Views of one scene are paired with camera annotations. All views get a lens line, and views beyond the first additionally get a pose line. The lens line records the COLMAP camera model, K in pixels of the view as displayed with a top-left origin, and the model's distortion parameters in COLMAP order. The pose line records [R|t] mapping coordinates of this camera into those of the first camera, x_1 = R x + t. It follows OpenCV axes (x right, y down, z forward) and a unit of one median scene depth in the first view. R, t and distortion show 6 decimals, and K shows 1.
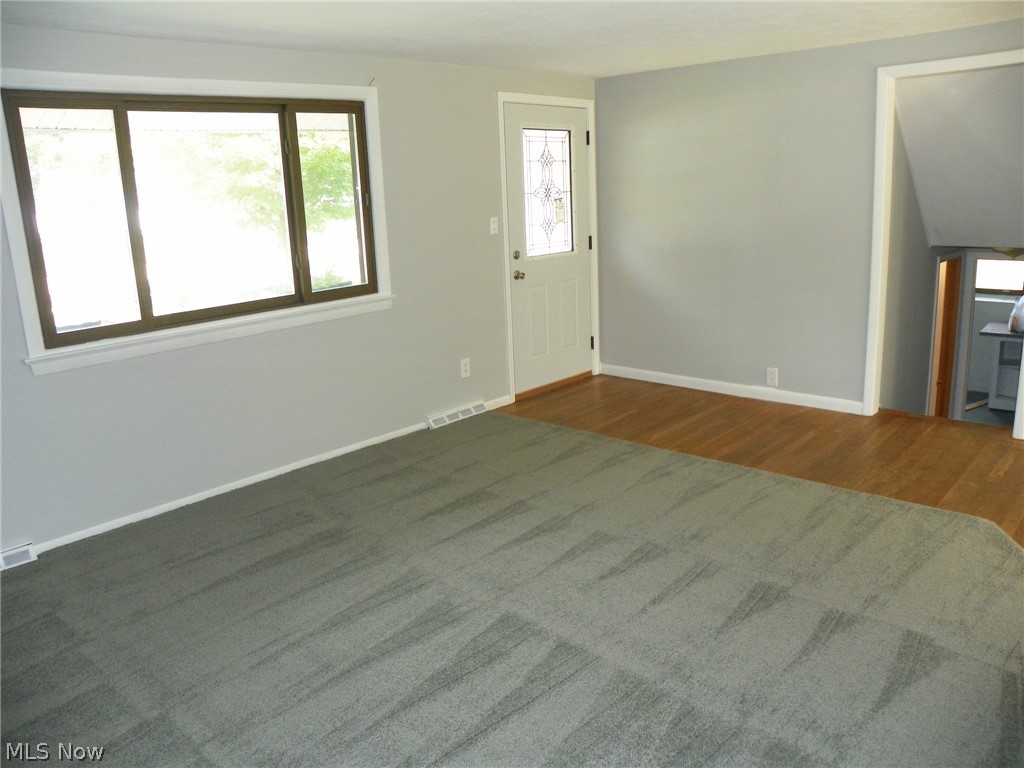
lens RADIAL K [[785.0, 0, 512.0], [0, 785.0, 384.0], [0, 0, 1]] dist [-0.152028, 0.081750]
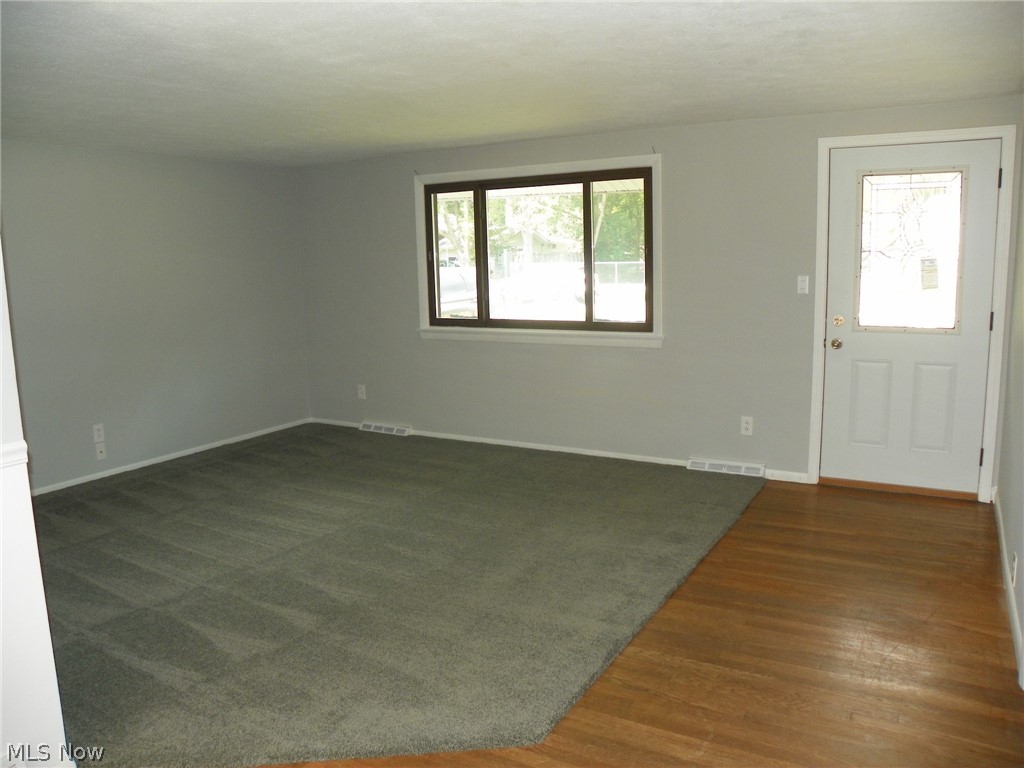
lens RADIAL K [[785.0, 0, 512.0], [0, 785.0, 384.0], [0, 0, 1]] dist [-0.152028, 0.081750]
pose [[0.217881, 0.198016, -0.955677, 0.881439], [-0.222051, 0.963579, 0.149029, -0.166770], [0.950380, 0.179738, 0.253915, 0.522023]]
